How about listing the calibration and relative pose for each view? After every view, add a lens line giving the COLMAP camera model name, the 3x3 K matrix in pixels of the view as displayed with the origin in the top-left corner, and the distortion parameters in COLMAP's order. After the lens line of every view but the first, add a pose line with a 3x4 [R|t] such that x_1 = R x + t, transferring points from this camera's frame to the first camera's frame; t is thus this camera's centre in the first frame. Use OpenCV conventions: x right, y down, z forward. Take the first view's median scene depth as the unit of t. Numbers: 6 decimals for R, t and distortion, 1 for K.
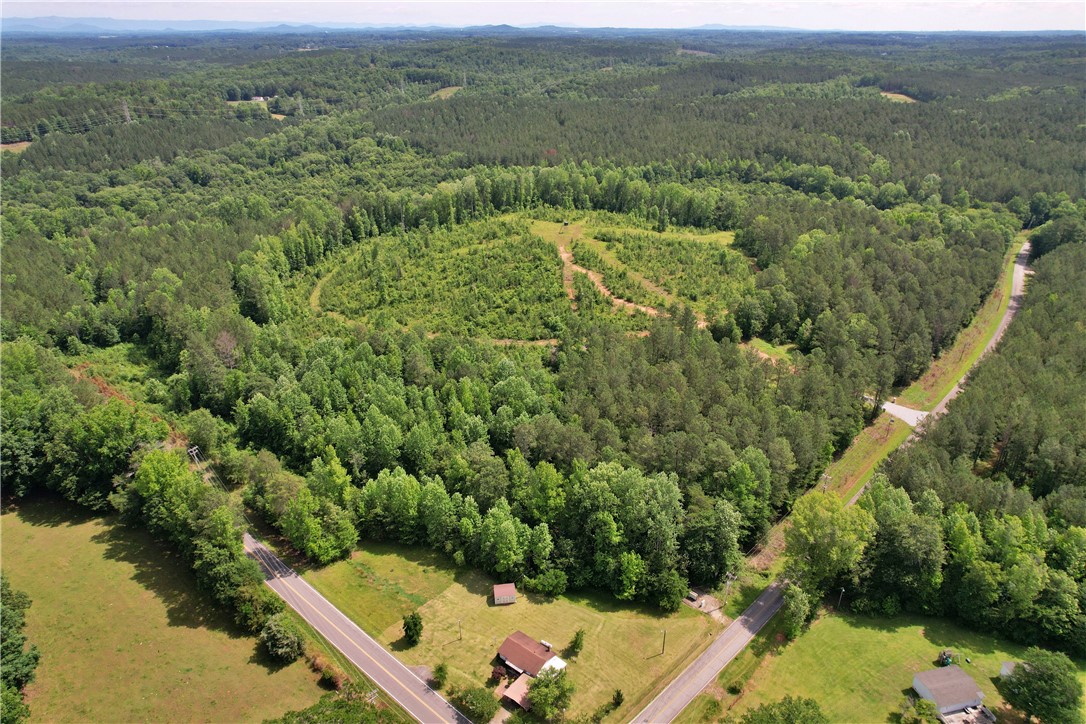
lens RADIAL K [[697.8, 0, 543.0], [0, 697.8, 362.0], [0, 0, 1]] dist [-0.087518, 0.082920]
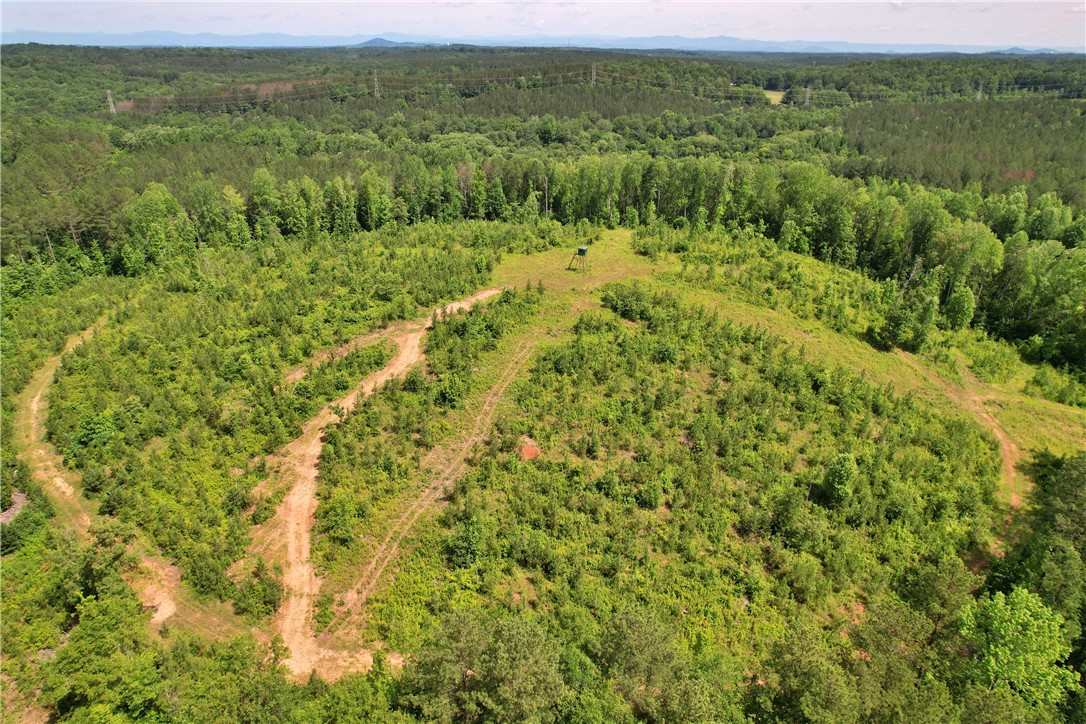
lens RADIAL K [[697.8, 0, 543.0], [0, 697.8, 362.0], [0, 0, 1]] dist [-0.087518, 0.082920]
pose [[0.623300, 0.332416, -0.707812, 0.365620], [-0.352956, 0.927295, 0.124681, -0.187897], [0.697796, 0.172113, 0.695311, 0.722115]]
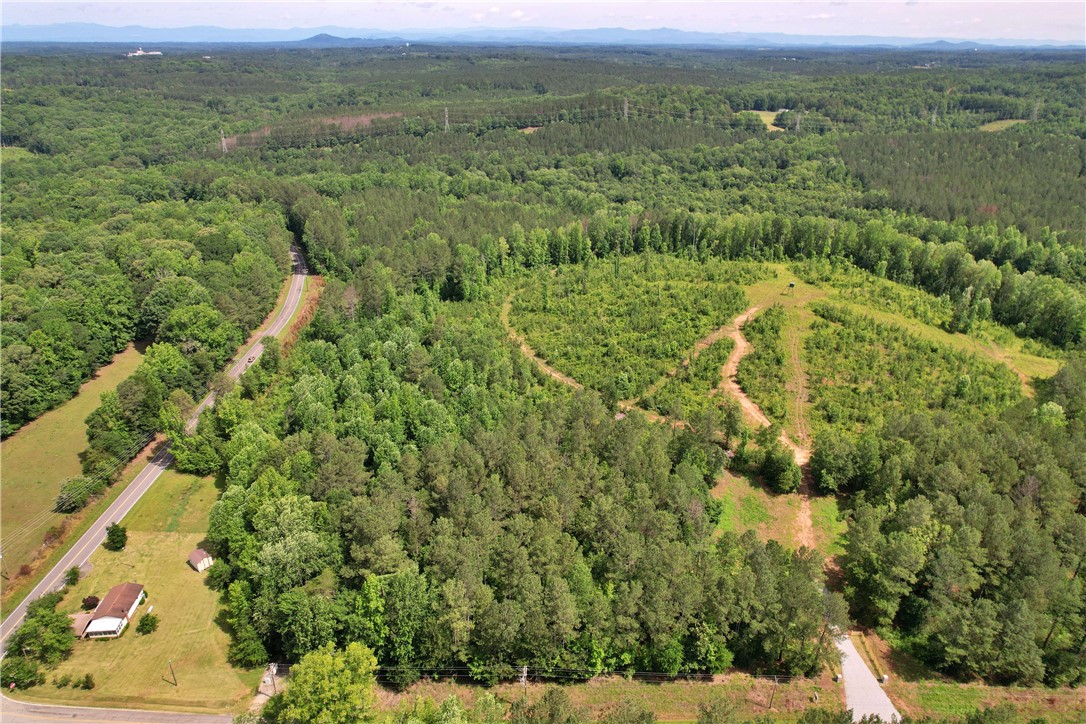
lens RADIAL K [[697.8, 0, 543.0], [0, 697.8, 362.0], [0, 0, 1]] dist [-0.087518, 0.082920]
pose [[0.681088, 0.316821, -0.660109, 0.414623], [-0.328923, 0.937841, 0.110742, -0.112792], [0.654162, 0.141700, 0.742962, 0.231923]]
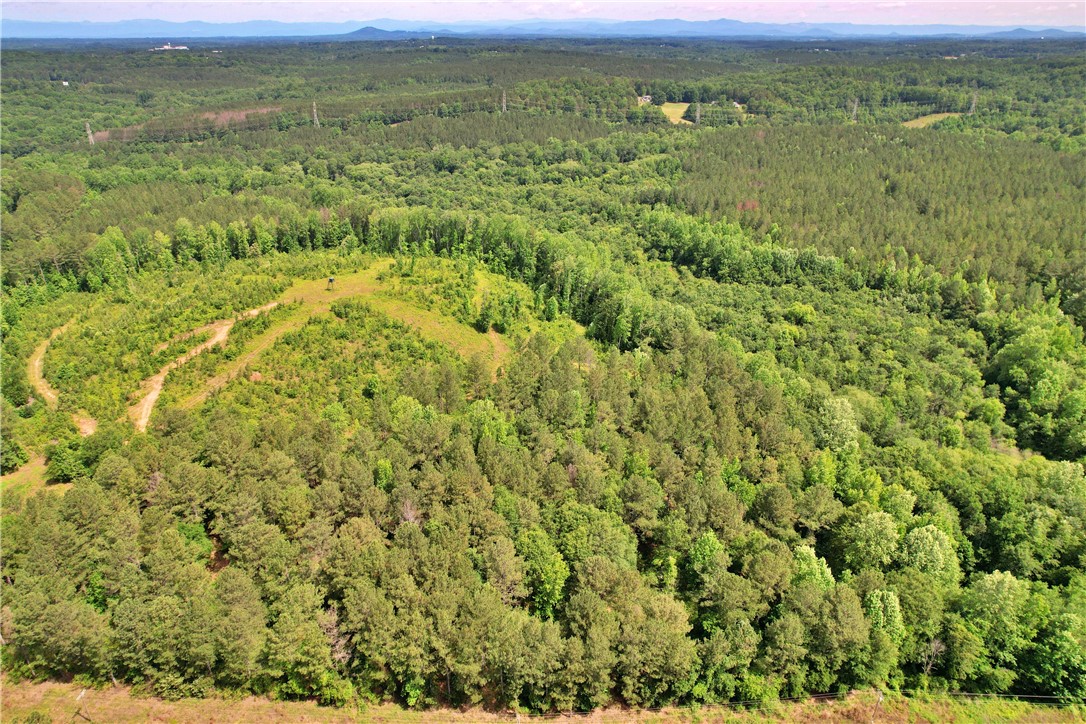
lens RADIAL K [[712.8, 0, 543.0], [0, 712.8, 362.0], [0, 0, 1]] dist [-0.081554, 0.075949]
pose [[0.624891, 0.333883, -0.705715, 0.823781], [-0.343985, 0.929215, 0.135035, -0.317795], [0.700846, 0.158373, 0.695509, 0.648307]]
